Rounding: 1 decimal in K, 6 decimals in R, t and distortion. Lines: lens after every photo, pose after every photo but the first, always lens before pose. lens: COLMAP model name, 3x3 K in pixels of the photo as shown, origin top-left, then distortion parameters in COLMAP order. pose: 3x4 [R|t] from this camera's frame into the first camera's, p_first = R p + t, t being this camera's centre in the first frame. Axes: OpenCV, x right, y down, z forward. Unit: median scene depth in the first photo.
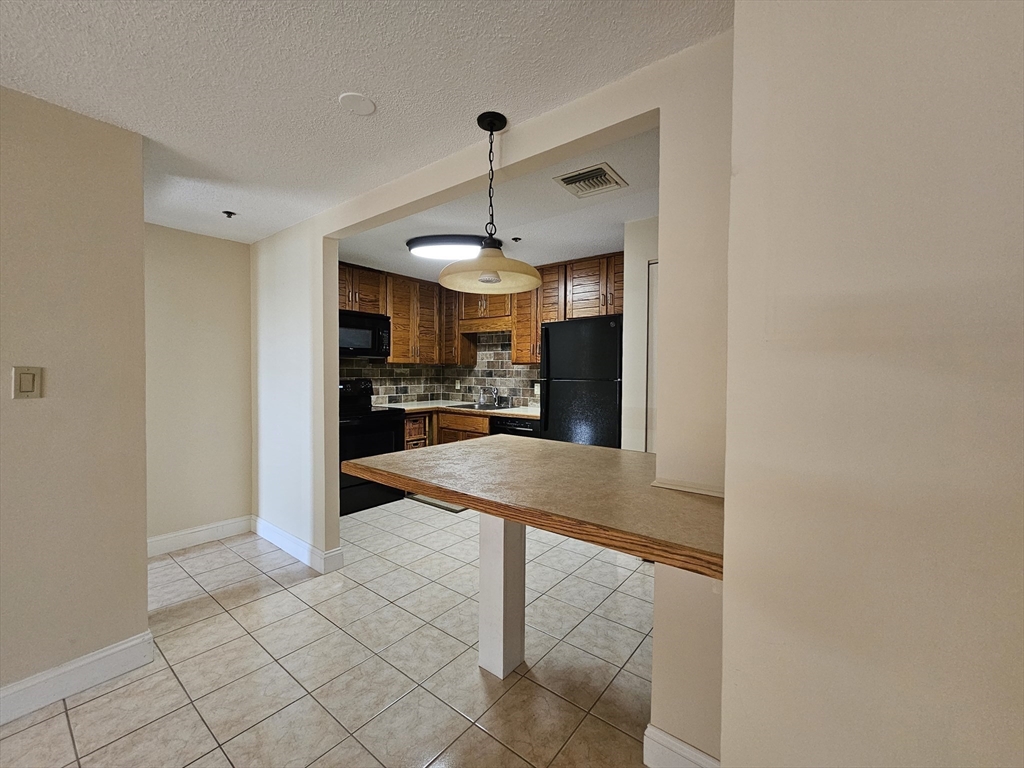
lens RADIAL K [[416.8, 0, 513.4], [0, 416.8, 384.6], [0, 0, 1]] dist [0.000153, 0.000192]
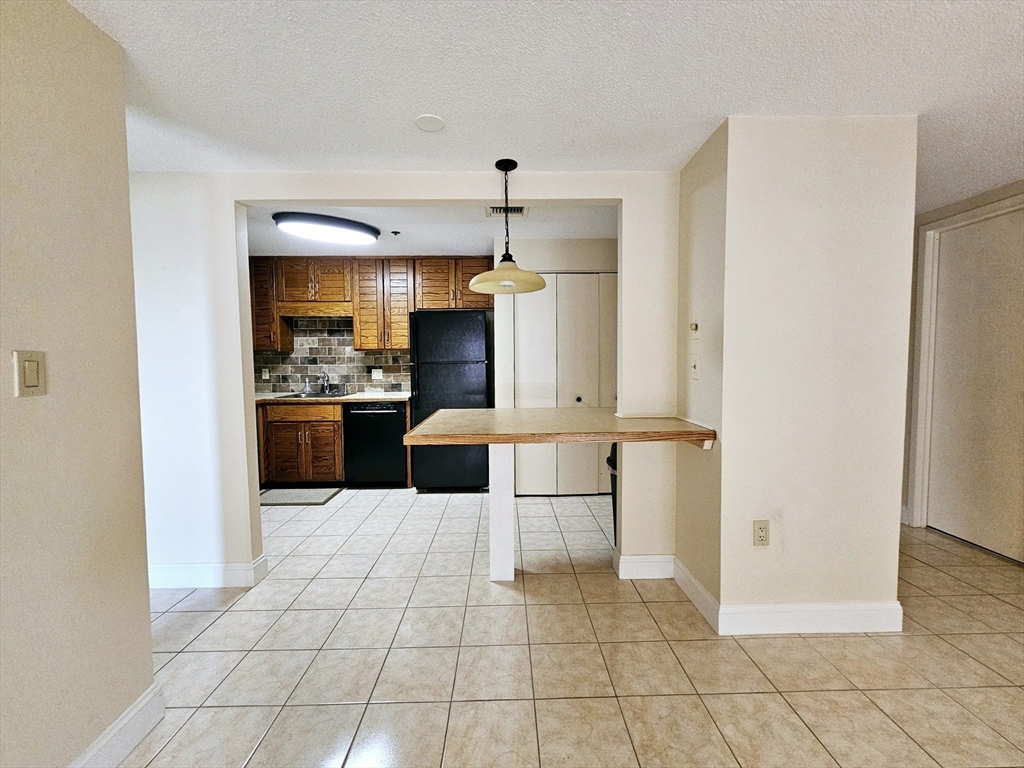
lens RADIAL K [[416.8, 0, 513.0], [0, 416.8, 382.0], [0, 0, 1]] dist [0.000153, 0.000192]
pose [[0.778349, -0.050537, 0.625795, -0.327077], [0.035549, 0.998703, 0.036437, 0.004358], [-0.626825, -0.006114, 0.779136, -0.020574]]
